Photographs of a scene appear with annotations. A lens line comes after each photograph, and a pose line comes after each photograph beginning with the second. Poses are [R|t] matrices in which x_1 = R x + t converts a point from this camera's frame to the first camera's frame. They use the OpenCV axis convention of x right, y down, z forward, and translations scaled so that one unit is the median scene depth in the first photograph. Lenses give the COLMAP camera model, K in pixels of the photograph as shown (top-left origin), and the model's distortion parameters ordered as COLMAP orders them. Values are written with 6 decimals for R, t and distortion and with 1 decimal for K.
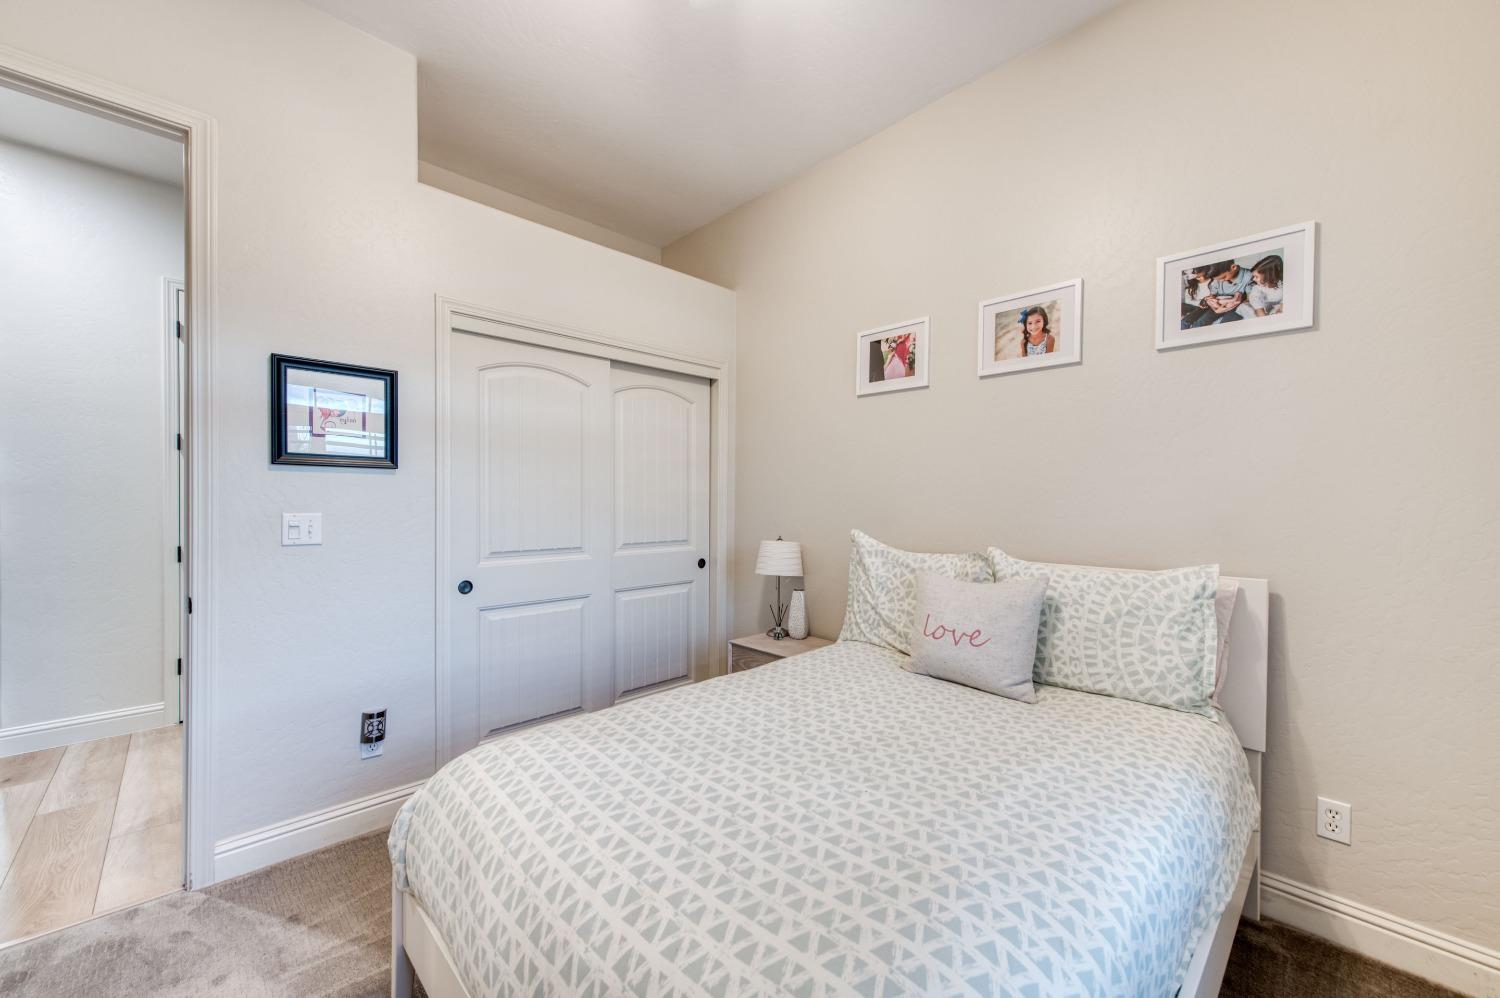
lens RADIAL K [[589.0, 0, 752.6], [0, 589.0, 506.1], [0, 0, 1]] dist [0.006796, -0.000868]
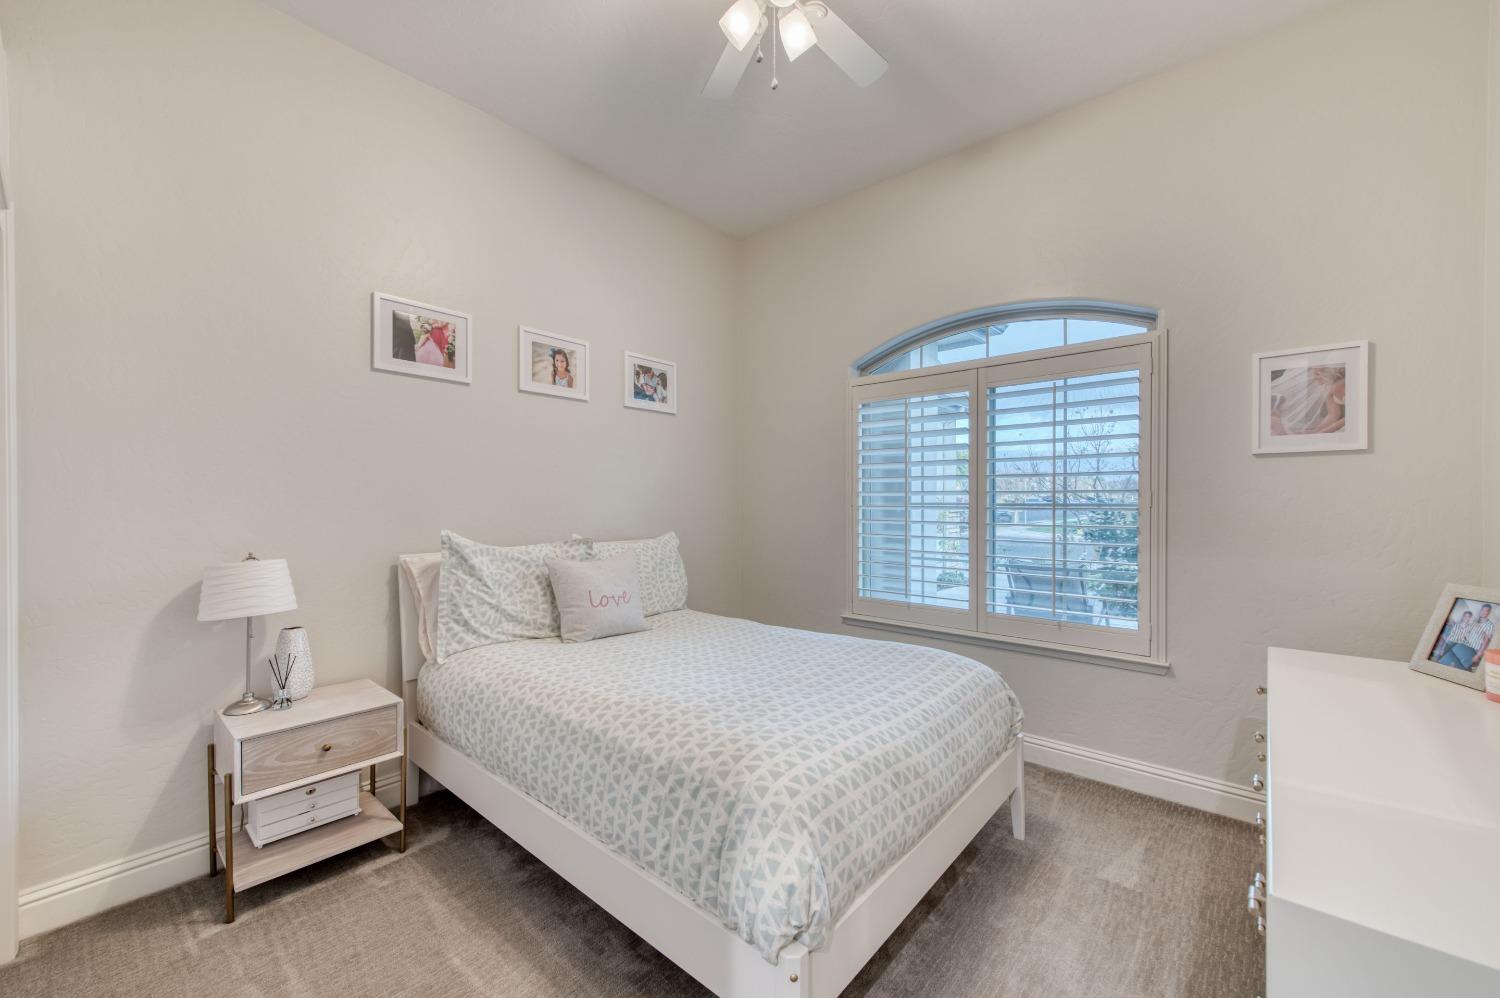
lens RADIAL K [[589.0, 0, 752.0], [0, 589.0, 499.6], [0, 0, 1]] dist [0.006796, -0.000868]
pose [[-0.092624, -0.000546, 0.995701, -0.847179], [0.010542, 0.999943, 0.001529, -0.002594], [-0.995645, 0.010638, -0.092613, 0.693019]]
